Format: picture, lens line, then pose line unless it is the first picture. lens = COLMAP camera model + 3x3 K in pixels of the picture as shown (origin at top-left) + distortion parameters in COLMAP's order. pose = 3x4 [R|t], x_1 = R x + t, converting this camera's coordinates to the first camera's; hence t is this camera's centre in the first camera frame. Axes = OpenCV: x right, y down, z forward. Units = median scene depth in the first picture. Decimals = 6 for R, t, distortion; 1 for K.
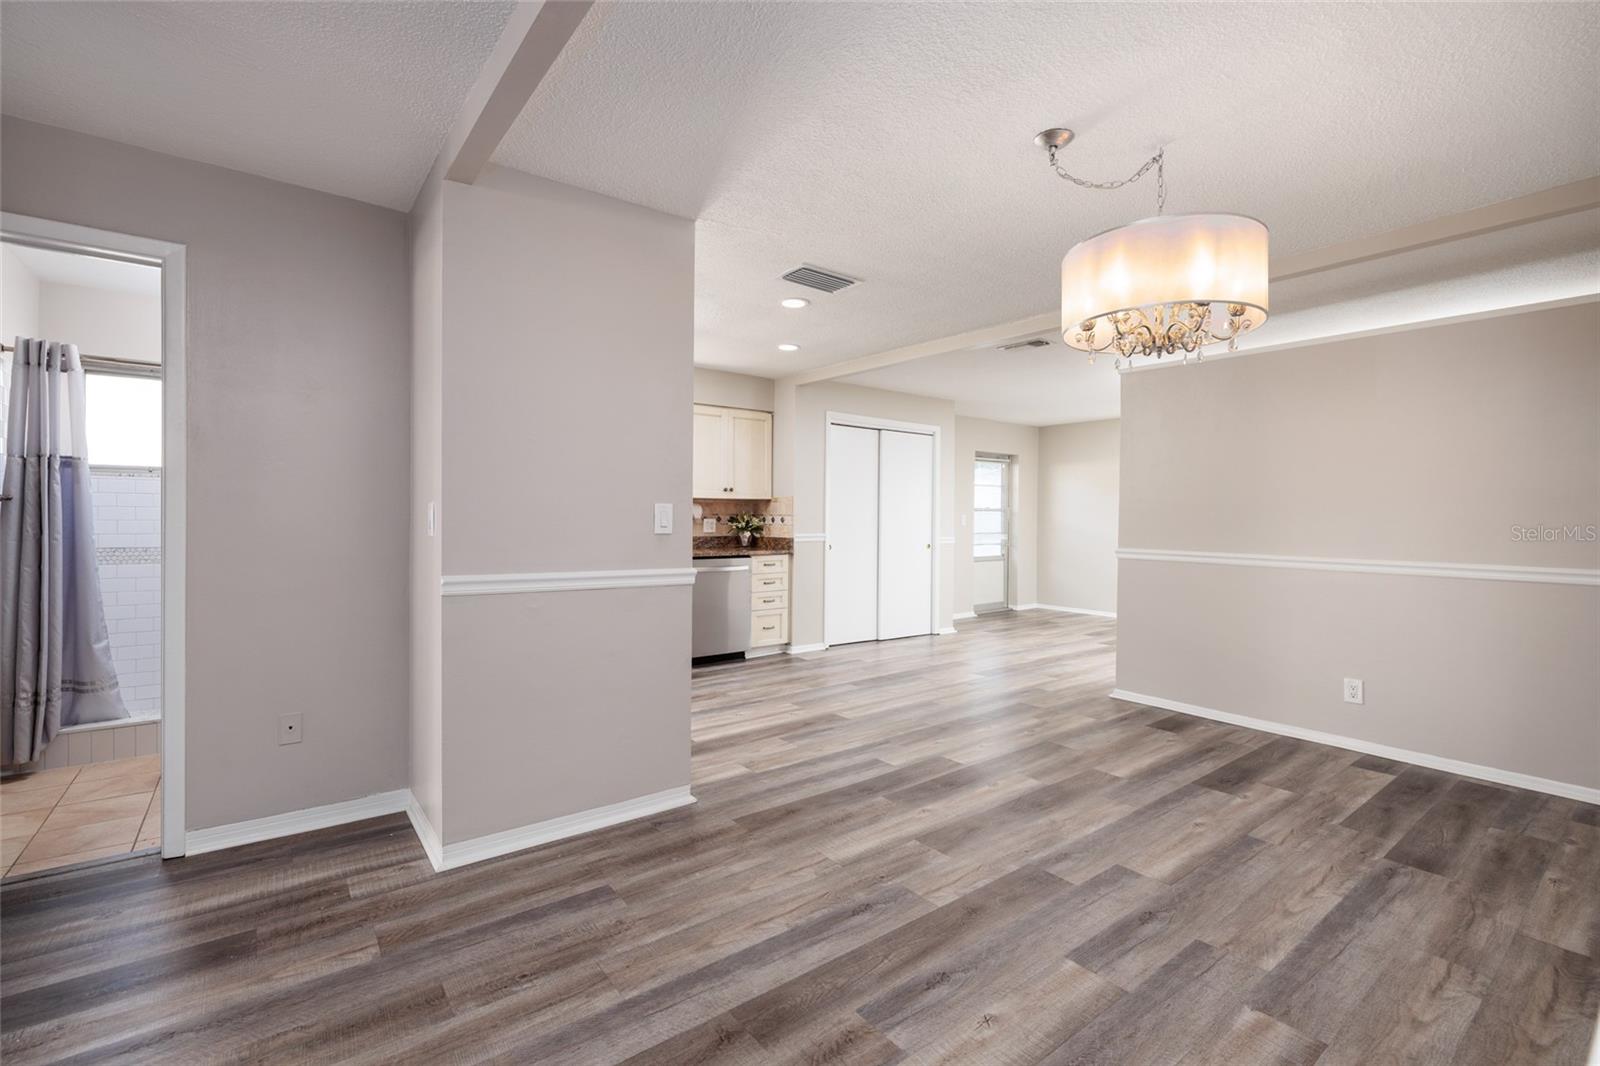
lens RADIAL K [[721.8, 0, 803.1], [0, 721.8, 523.2], [0, 0, 1]] dist [-0.009796, 0.000074]
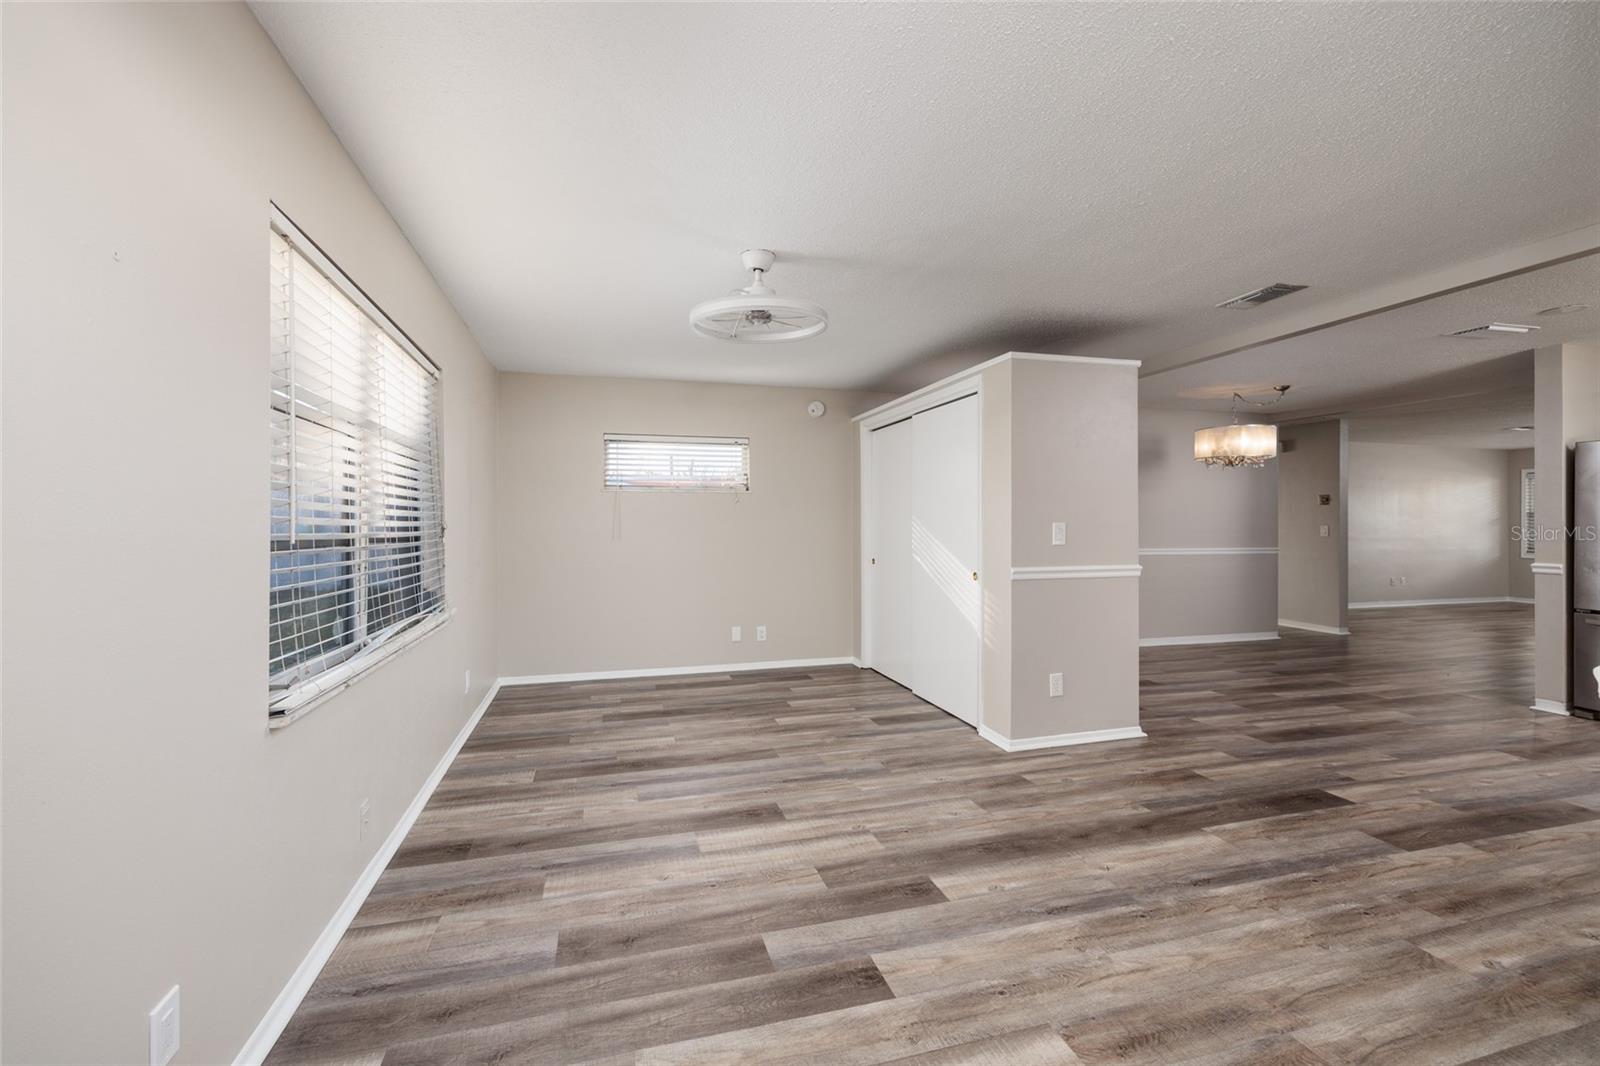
lens RADIAL K [[681.5, 0, 795.6], [0, 681.5, 523.2], [0, 0, 1]] dist [0.007228, -0.001358]
pose [[-0.931649, -0.008526, 0.363260, 0.718258], [-0.004297, 0.999913, 0.012446, -0.032680], [-0.363335, 0.010035, -0.931605, 2.632705]]
